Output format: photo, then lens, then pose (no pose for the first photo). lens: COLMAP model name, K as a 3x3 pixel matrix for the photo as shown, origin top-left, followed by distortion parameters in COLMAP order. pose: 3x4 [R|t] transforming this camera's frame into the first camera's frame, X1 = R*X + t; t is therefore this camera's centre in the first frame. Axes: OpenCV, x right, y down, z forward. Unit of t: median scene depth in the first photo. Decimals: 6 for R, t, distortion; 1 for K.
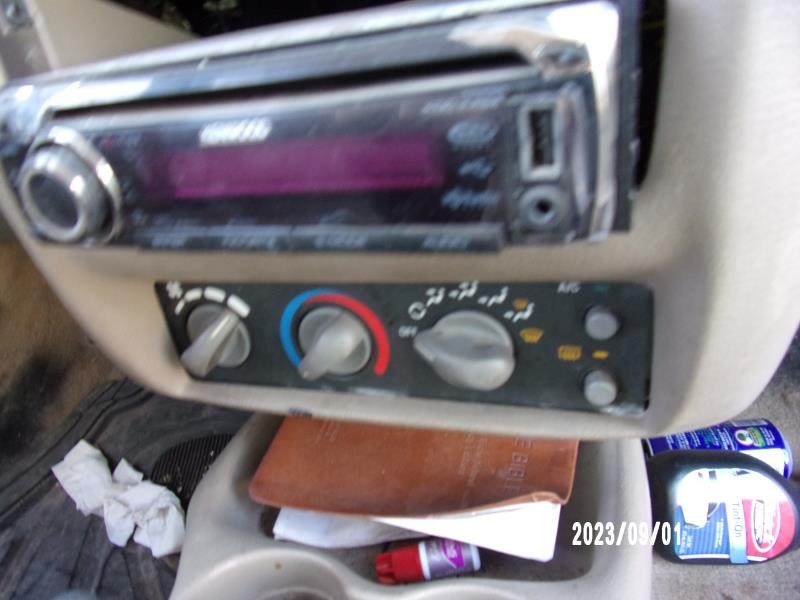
lens RADIAL K [[590.6, 0, 400.0], [0, 590.6, 300.0], [0, 0, 1]] dist [-0.003503, -0.001093]
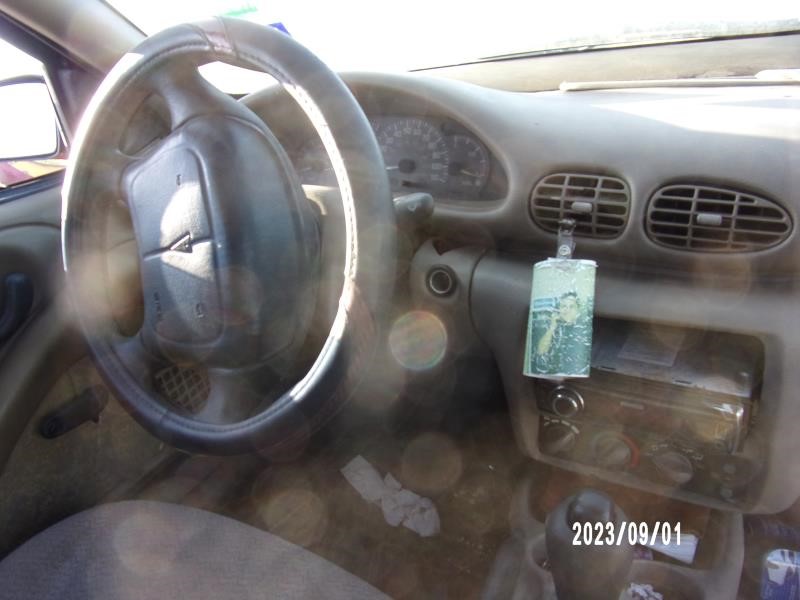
lens RADIAL K [[590.6, 0, 400.0], [0, 590.6, 300.0], [0, 0, 1]] dist [-0.003503, -0.001093]
pose [[0.972751, 0.135230, -0.188328, -0.562024], [-0.148168, 0.987356, -0.056344, -0.264254], [0.178328, 0.082713, 0.980489, -1.538023]]
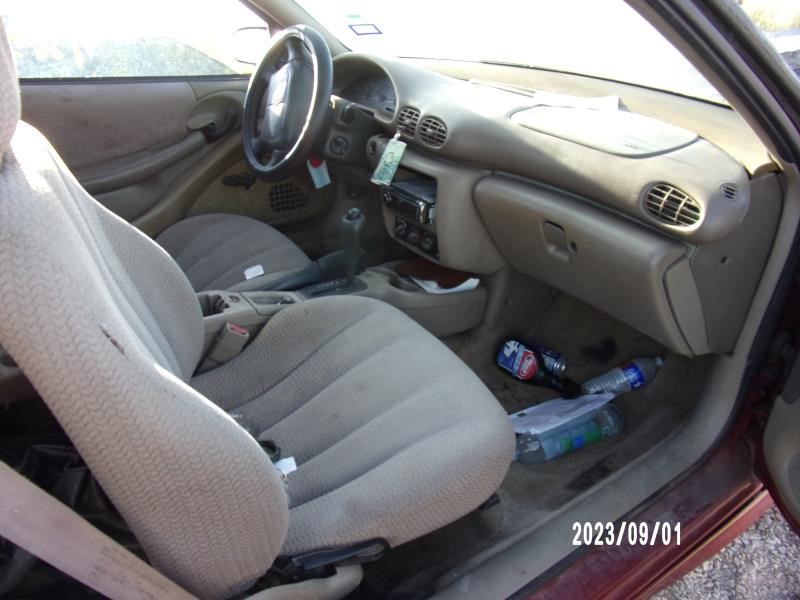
lens RADIAL K [[590.6, 0, 400.0], [0, 590.6, 300.0], [0, 0, 1]] dist [-0.003503, -0.001093]
pose [[0.768771, 0.440641, -0.463494, 2.526343], [-0.453319, 0.886684, 0.091069, 0.148348], [0.451101, 0.140099, 0.881408, -3.787818]]
